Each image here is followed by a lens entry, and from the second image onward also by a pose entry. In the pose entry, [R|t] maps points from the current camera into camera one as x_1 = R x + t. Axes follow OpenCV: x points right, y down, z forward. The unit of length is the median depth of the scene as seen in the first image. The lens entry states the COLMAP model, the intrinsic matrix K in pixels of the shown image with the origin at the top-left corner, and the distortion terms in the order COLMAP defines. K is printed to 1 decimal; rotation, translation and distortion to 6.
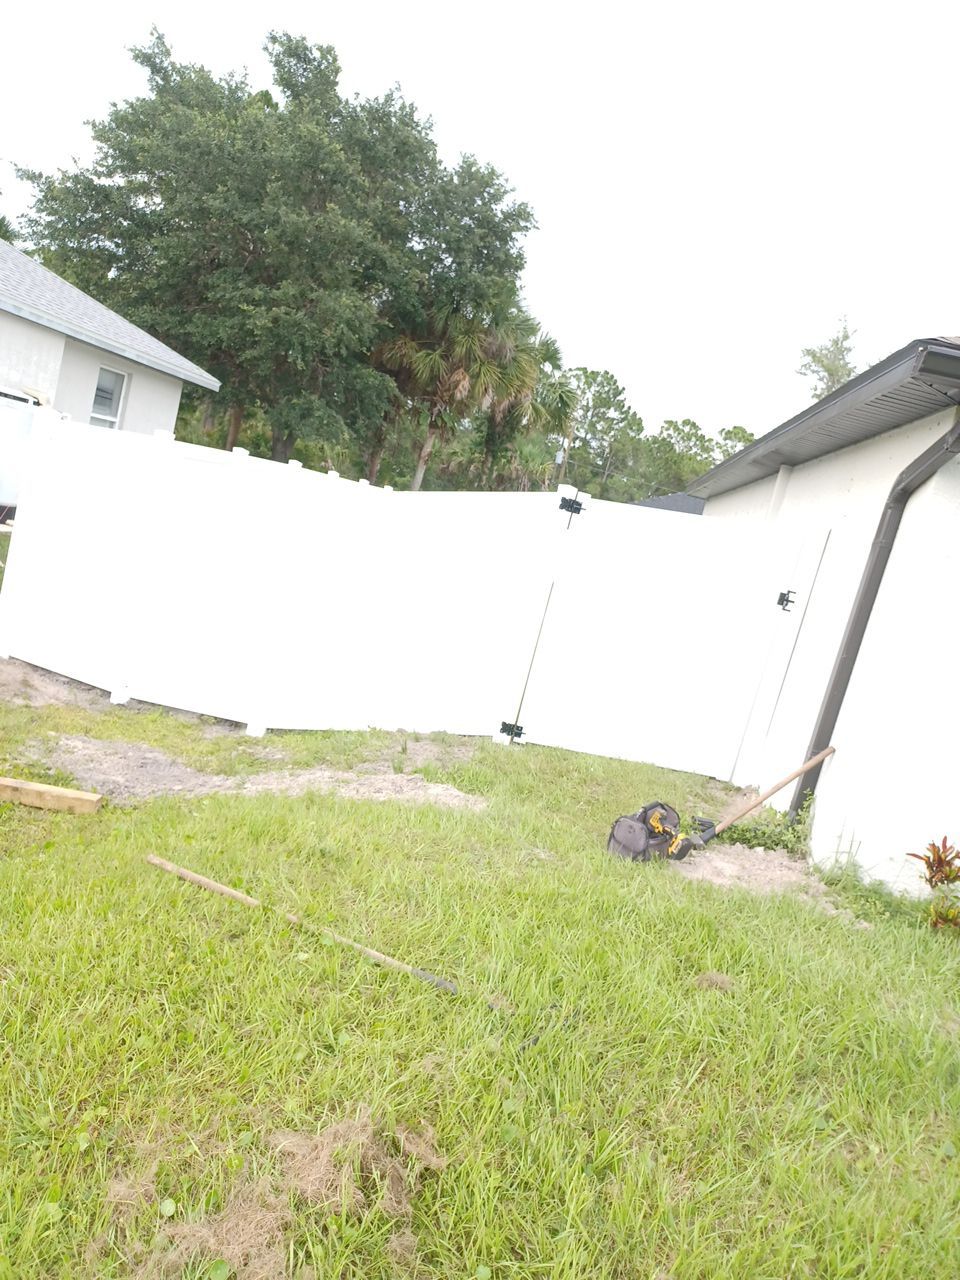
lens RADIAL K [[923.7, 0, 483.0], [0, 923.7, 646.5], [0, 0, 1]] dist [0.057175, -0.042851]
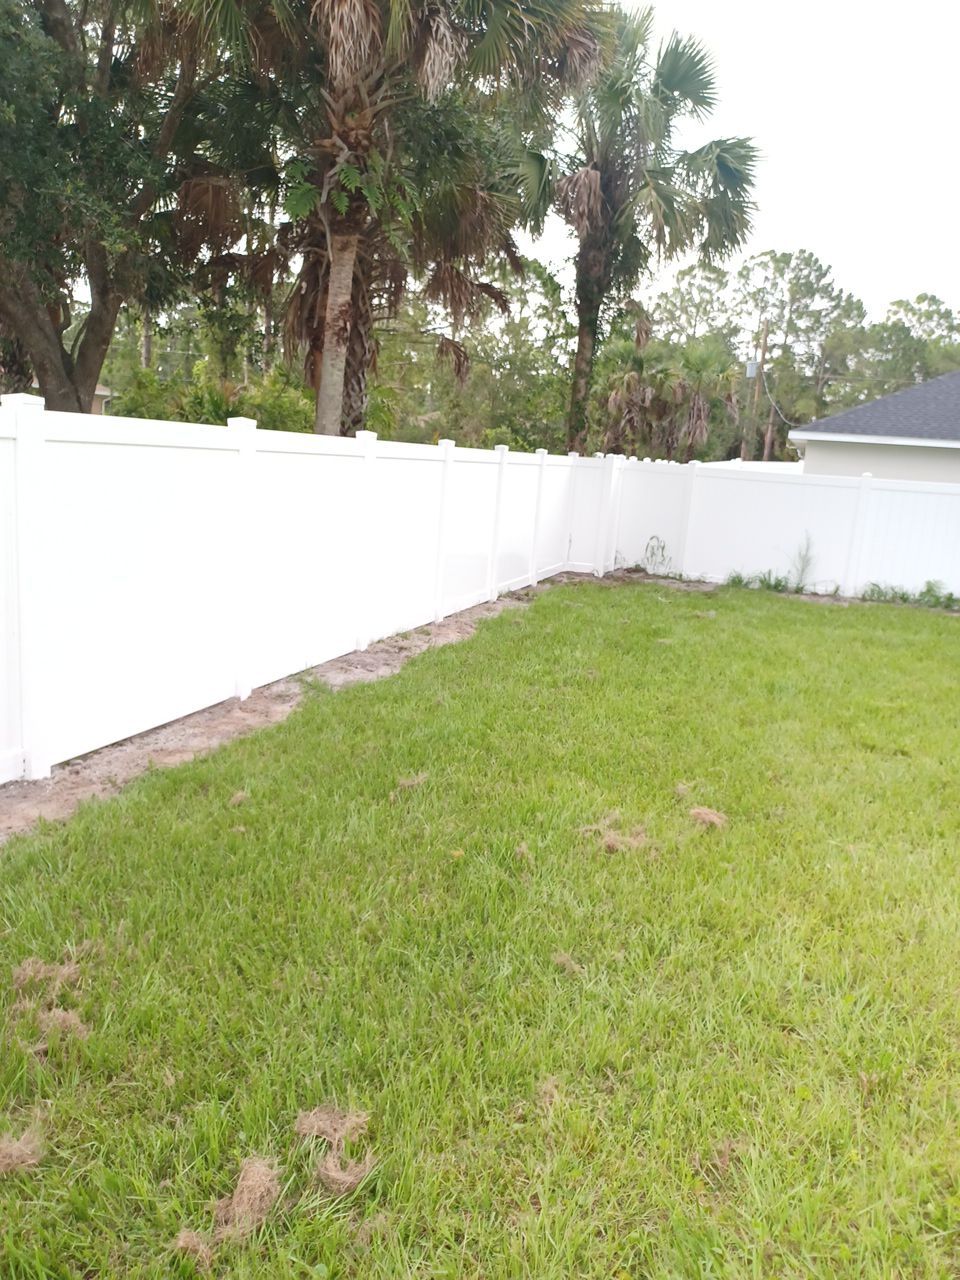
lens RADIAL K [[923.7, 0, 483.0], [0, 923.7, 646.5], [0, 0, 1]] dist [0.057175, -0.042851]
pose [[0.961336, -0.140469, -0.236857, 0.018277], [0.146400, 0.989197, 0.007553, -0.021048], [0.233237, -0.041936, 0.971515, 0.187110]]
